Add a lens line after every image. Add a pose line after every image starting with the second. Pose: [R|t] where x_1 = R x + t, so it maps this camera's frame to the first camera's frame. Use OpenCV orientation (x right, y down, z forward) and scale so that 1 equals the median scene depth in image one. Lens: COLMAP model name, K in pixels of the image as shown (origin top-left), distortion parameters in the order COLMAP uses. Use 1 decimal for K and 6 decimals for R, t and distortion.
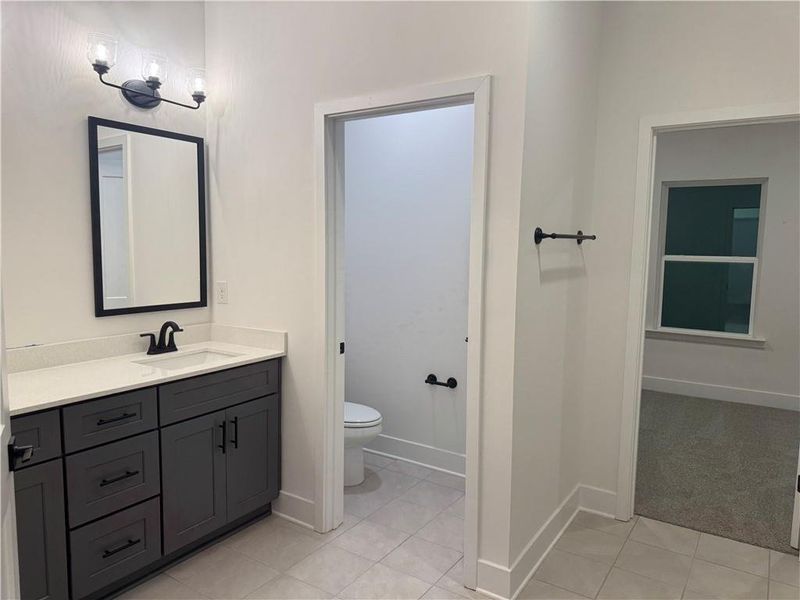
lens RADIAL K [[563.1, 0, 400.0], [0, 563.1, 300.0], [0, 0, 1]] dist [0.059504, -0.052779]
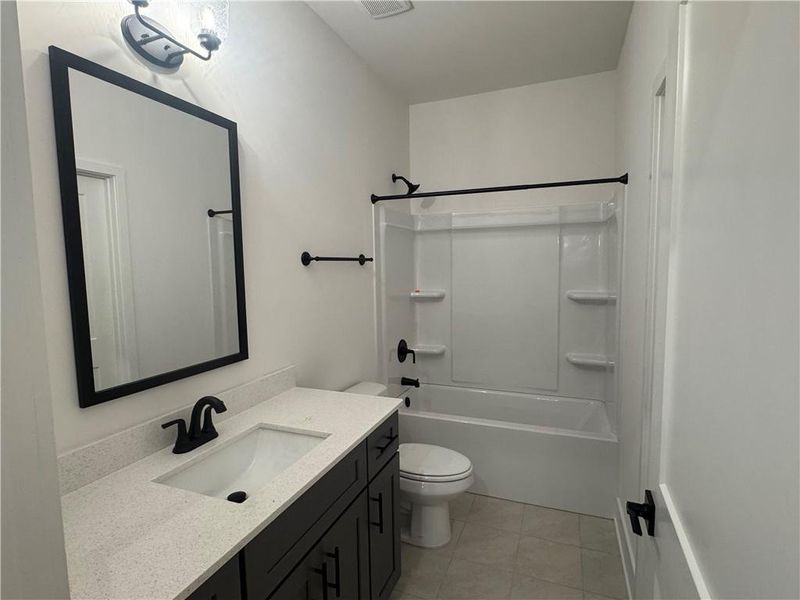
lens RADIAL K [[399.1, 0, 399.8], [0, 399.1, 288.7], [0, 0, 1]] dist [-0.002899, -0.017596]
pose [[0.980719, -0.062685, 0.185095, -0.261768], [0.065395, 0.997823, -0.008564, -0.065439], [-0.184155, 0.020504, 0.982683, 0.503140]]
